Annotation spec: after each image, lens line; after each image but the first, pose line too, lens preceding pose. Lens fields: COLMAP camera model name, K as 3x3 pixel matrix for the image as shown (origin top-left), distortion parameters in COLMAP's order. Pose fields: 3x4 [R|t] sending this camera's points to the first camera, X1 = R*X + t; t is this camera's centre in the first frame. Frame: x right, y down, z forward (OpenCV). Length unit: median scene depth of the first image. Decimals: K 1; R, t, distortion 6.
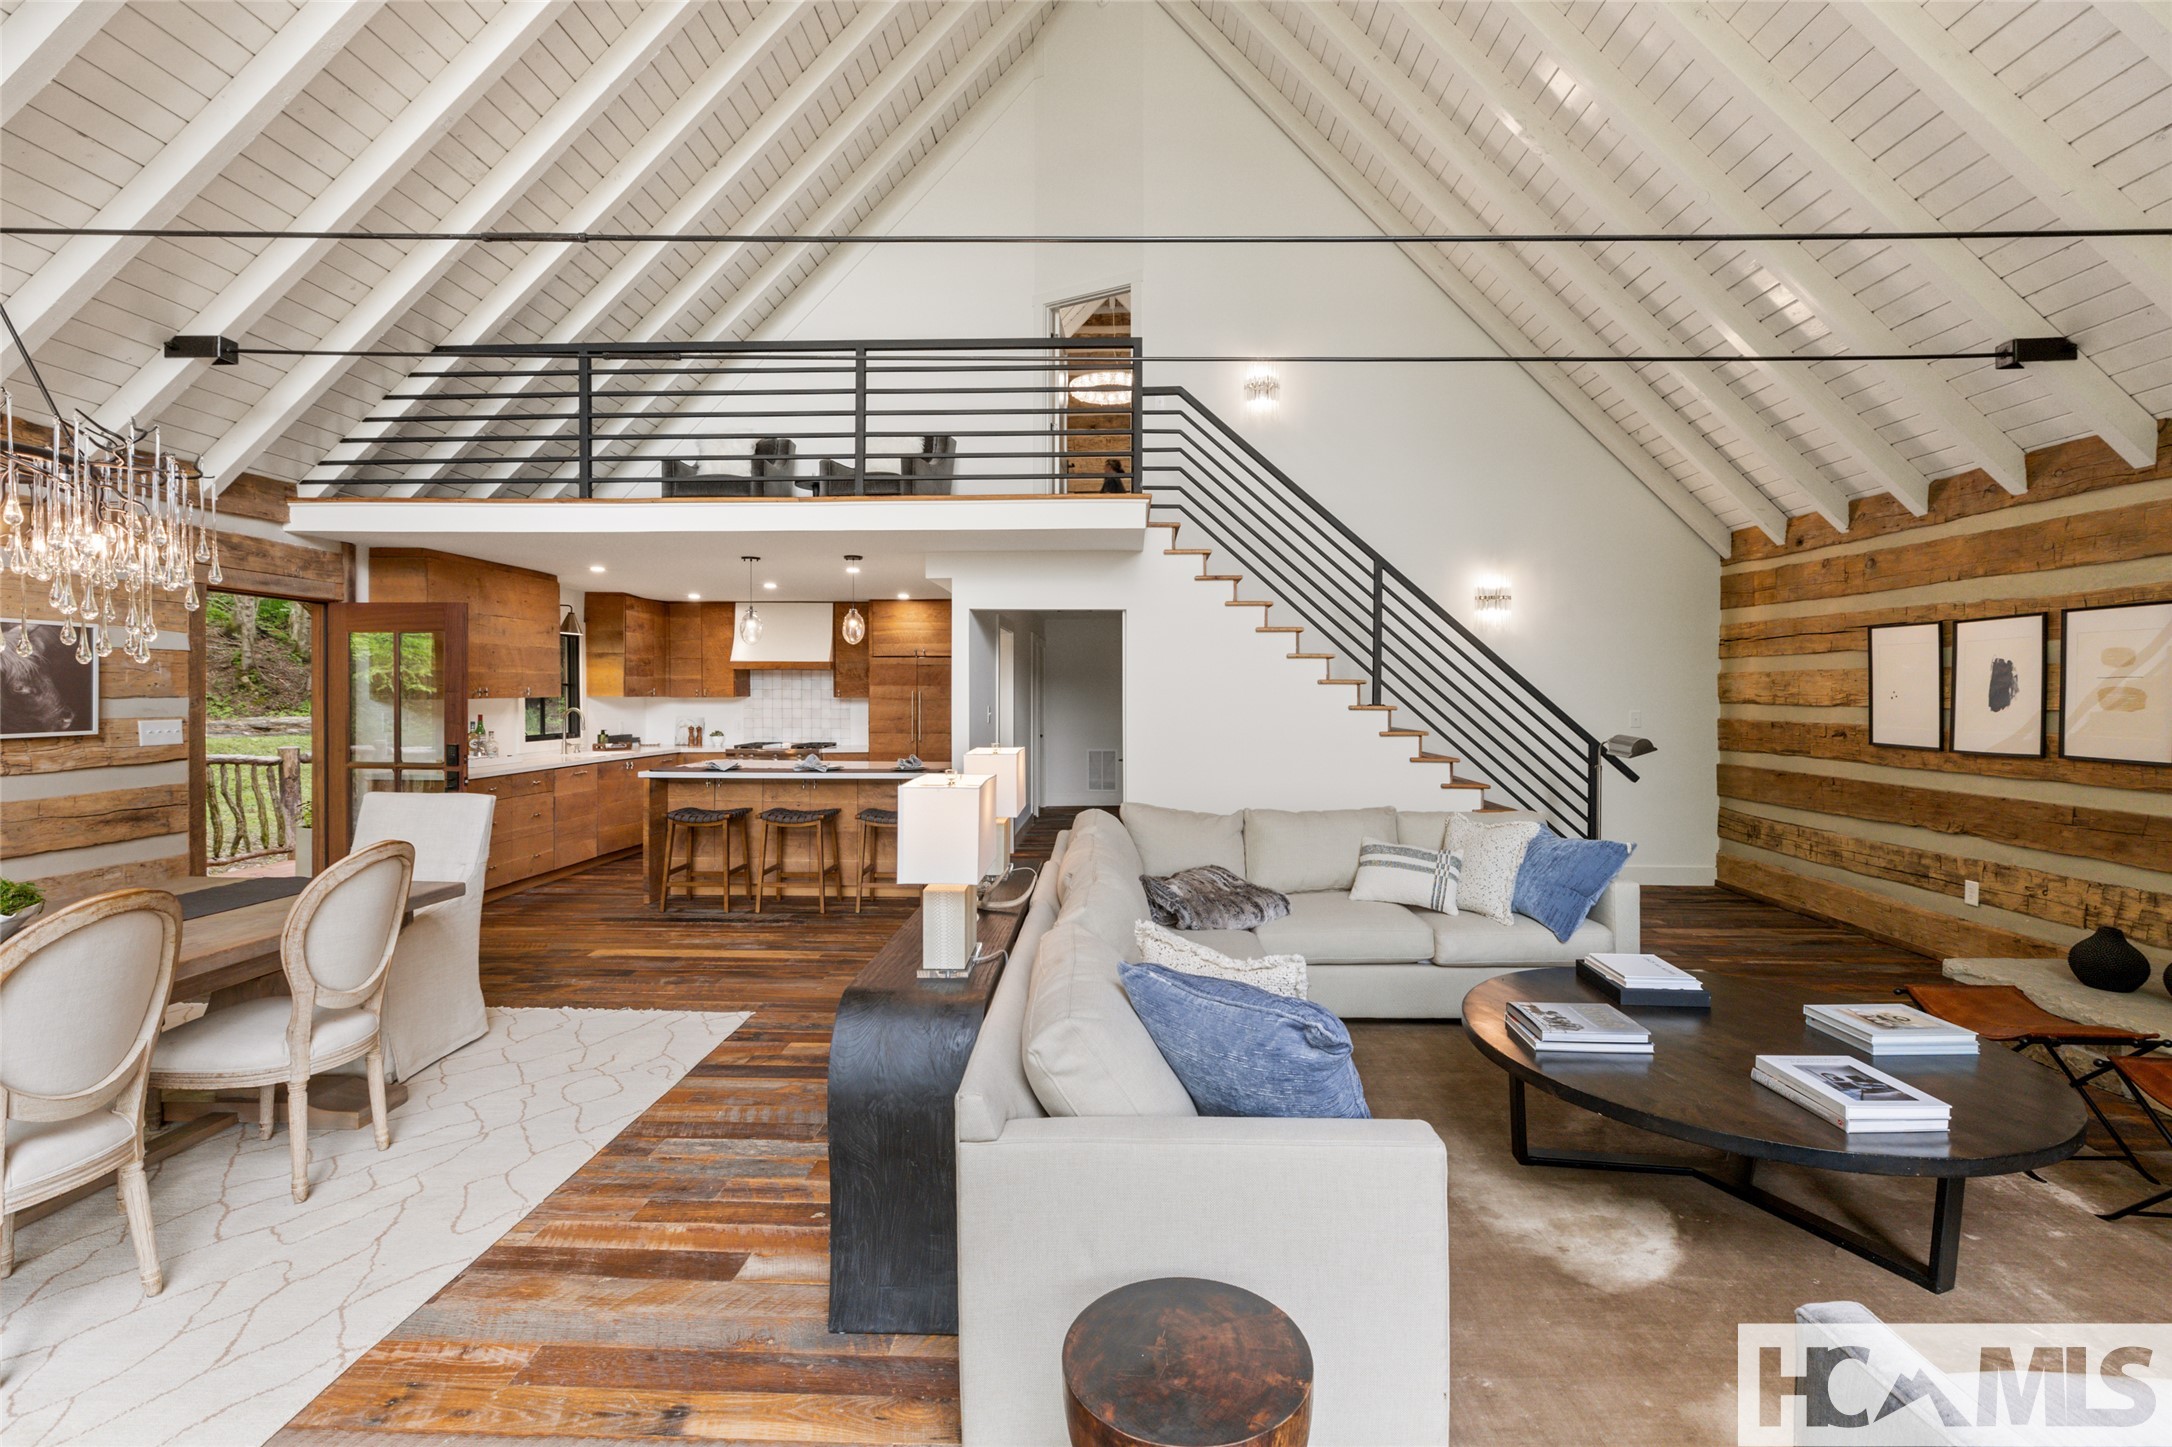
lens RADIAL K [[990.0, 0, 1114.2], [0, 990.0, 702.3], [0, 0, 1]] dist [0.007717, -0.000990]
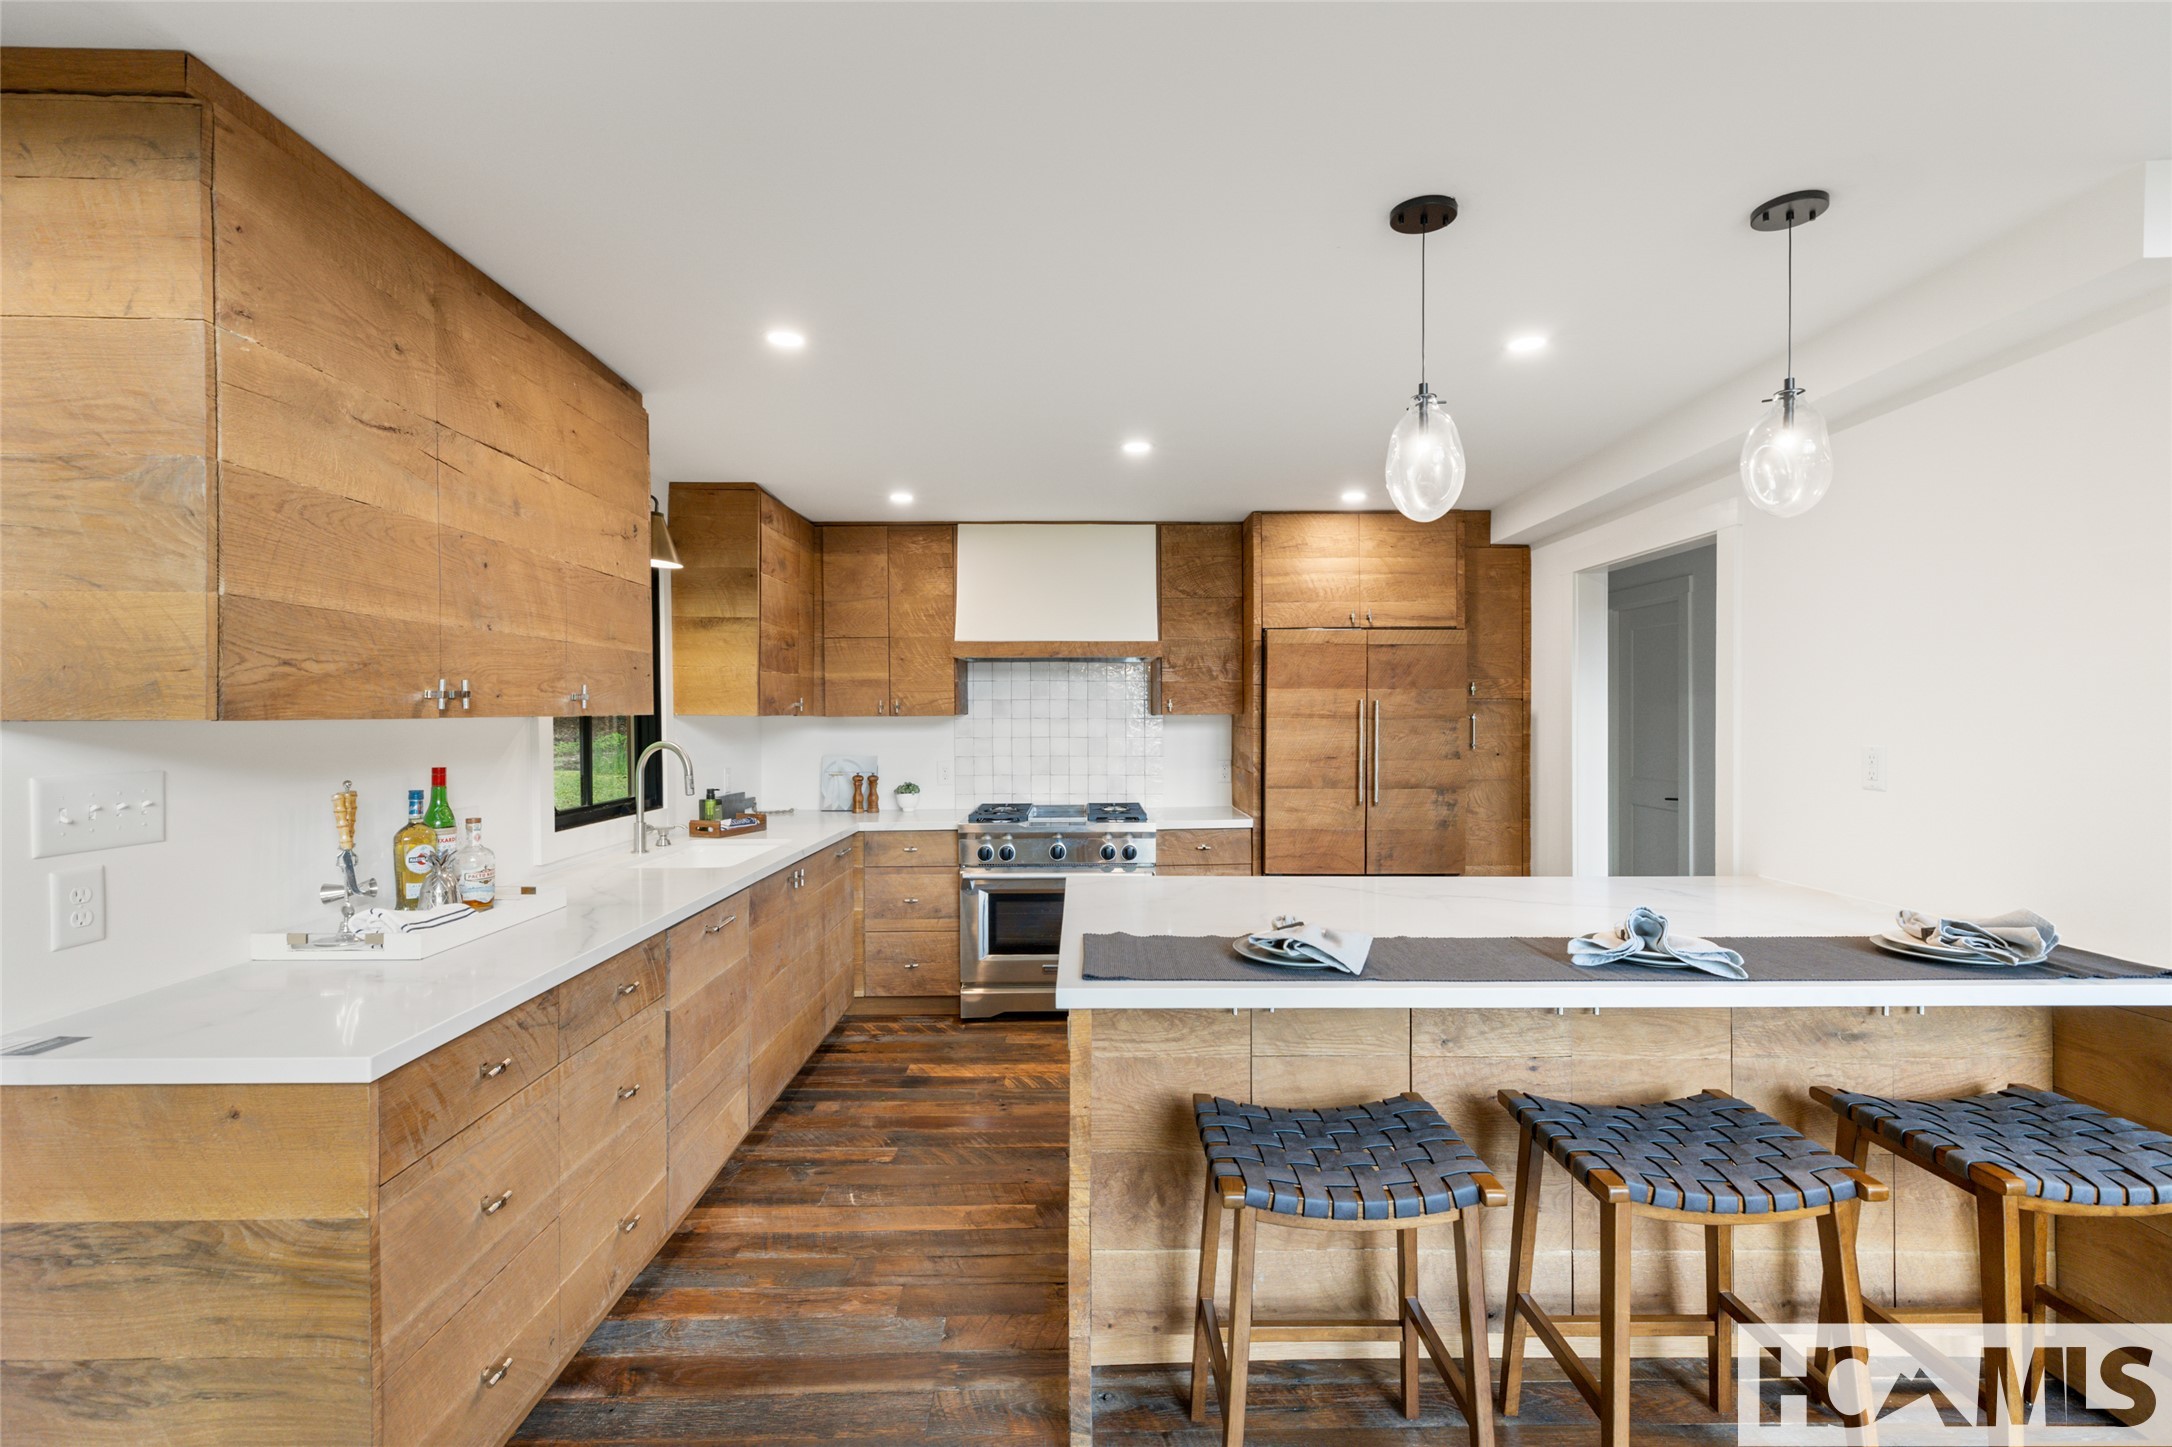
lens RADIAL K [[990.0, 0, 1104.6], [0, 990.0, 718.6], [0, 0, 1]] dist [0.007717, -0.000990]
pose [[0.999150, -0.006937, 0.040632, -0.501745], [0.007150, 0.999961, -0.005110, -0.000917], [-0.040595, 0.005396, 0.999161, 0.769886]]
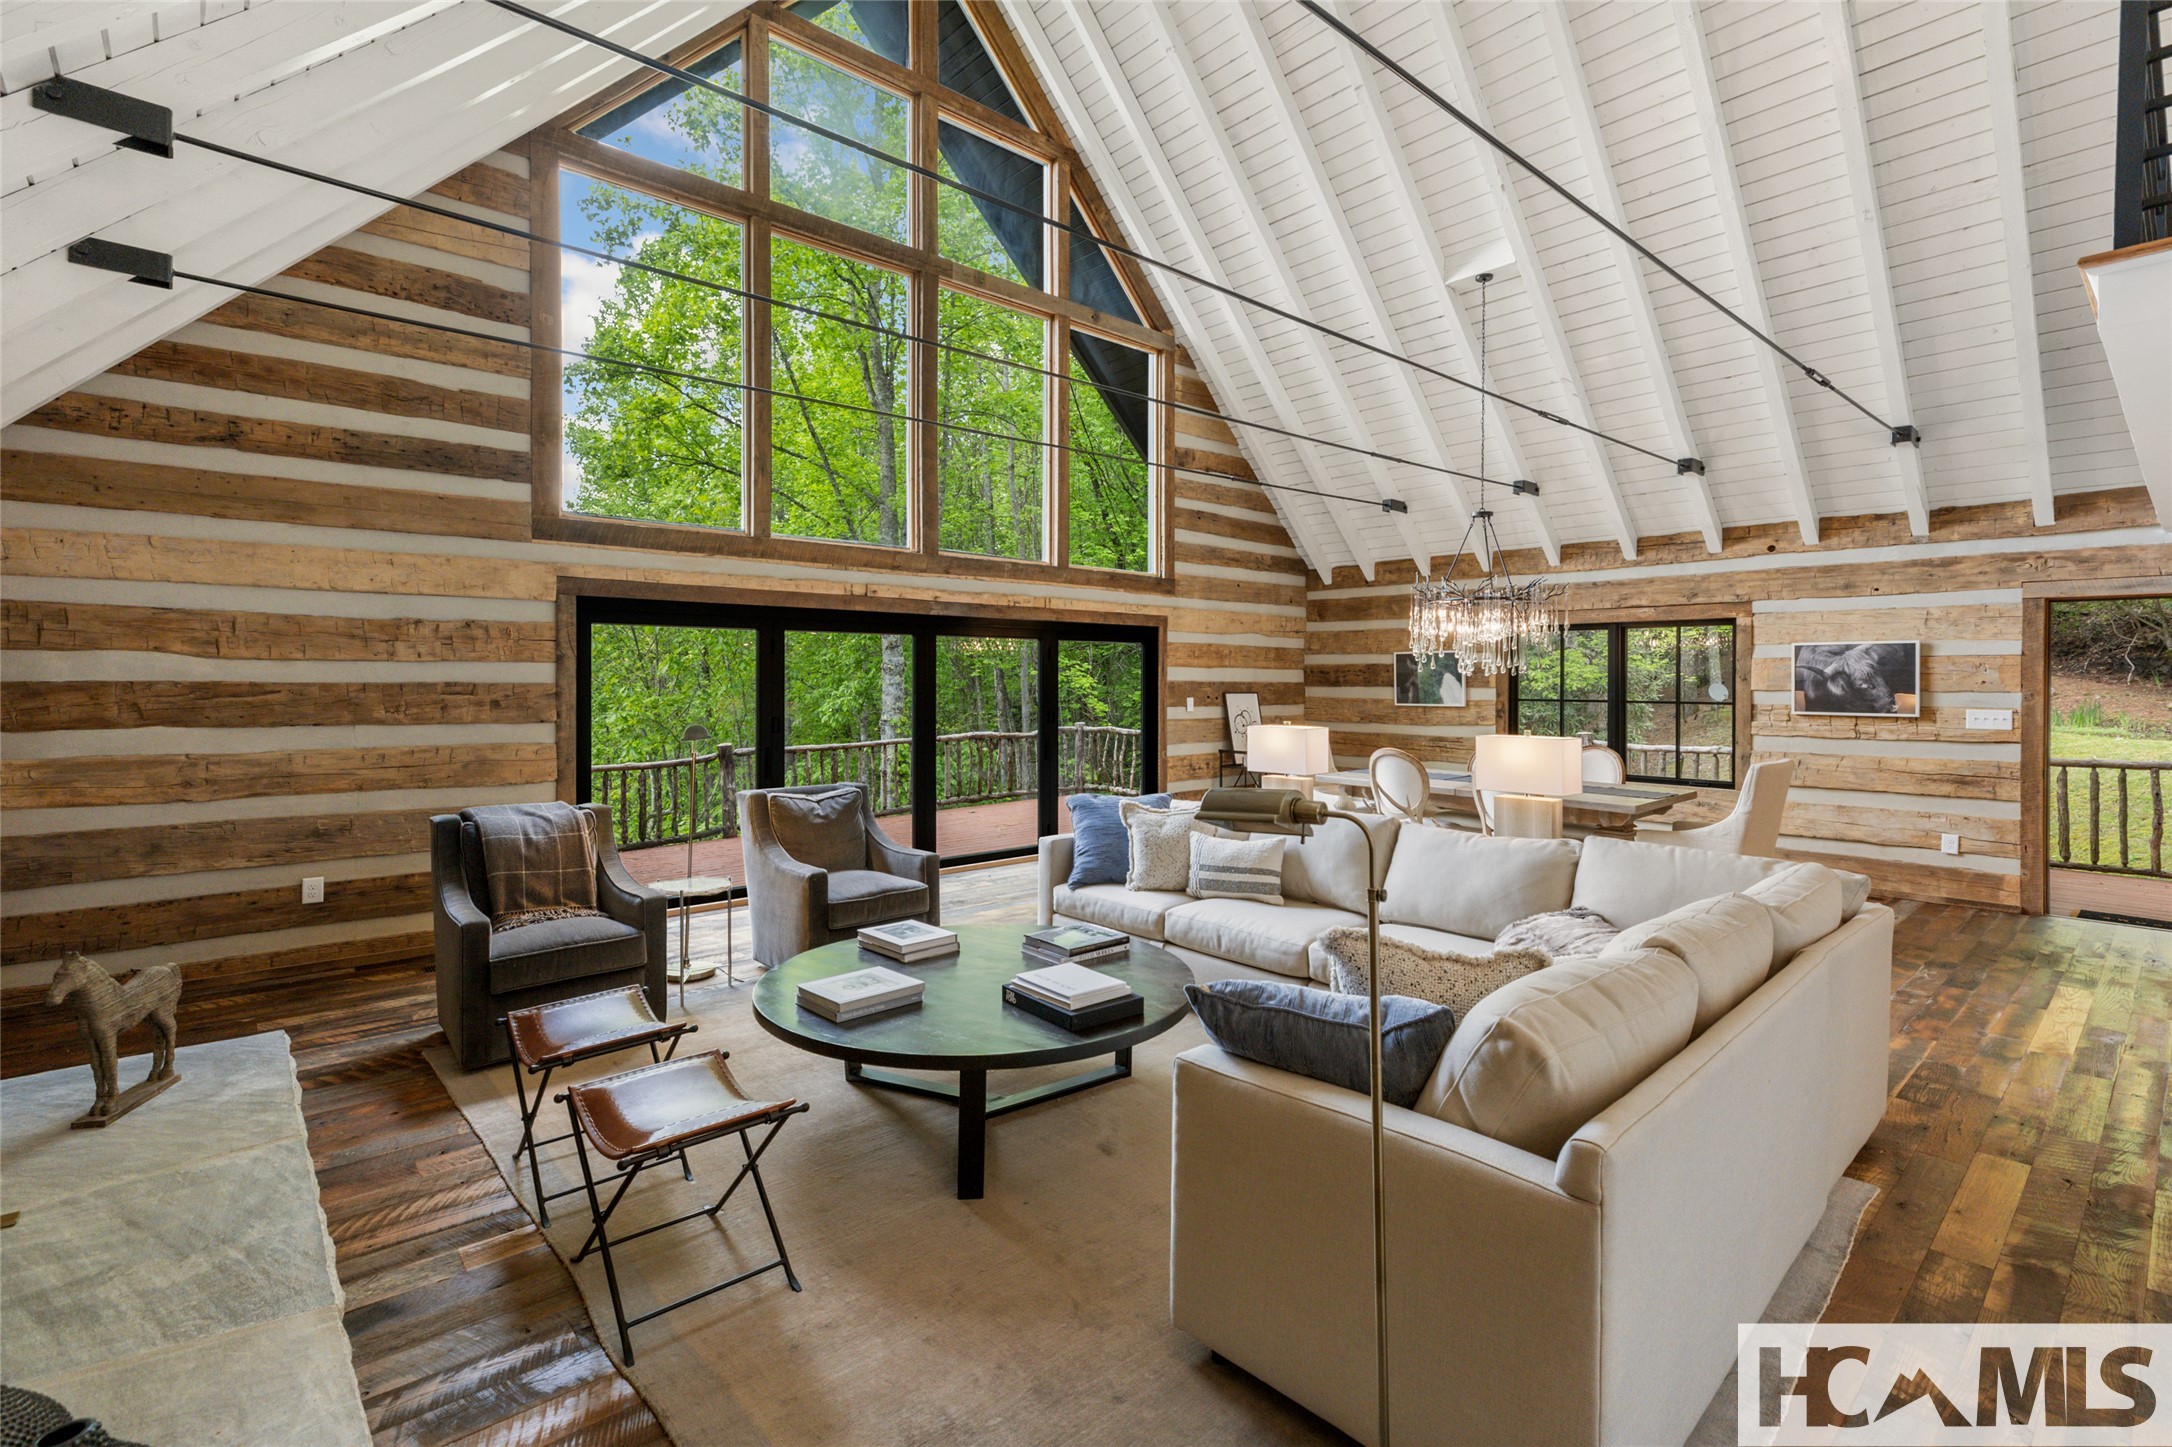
lens RADIAL K [[990.0, 0, 1095.7], [0, 990.0, 687.2], [0, 0, 1]] dist [0.007717, -0.000990]
pose [[-0.731585, -0.001839, -0.681748, 0.603526], [-0.014894, 0.999801, 0.013286, -0.008906], [0.681588, 0.019874, -0.731466, 0.903952]]
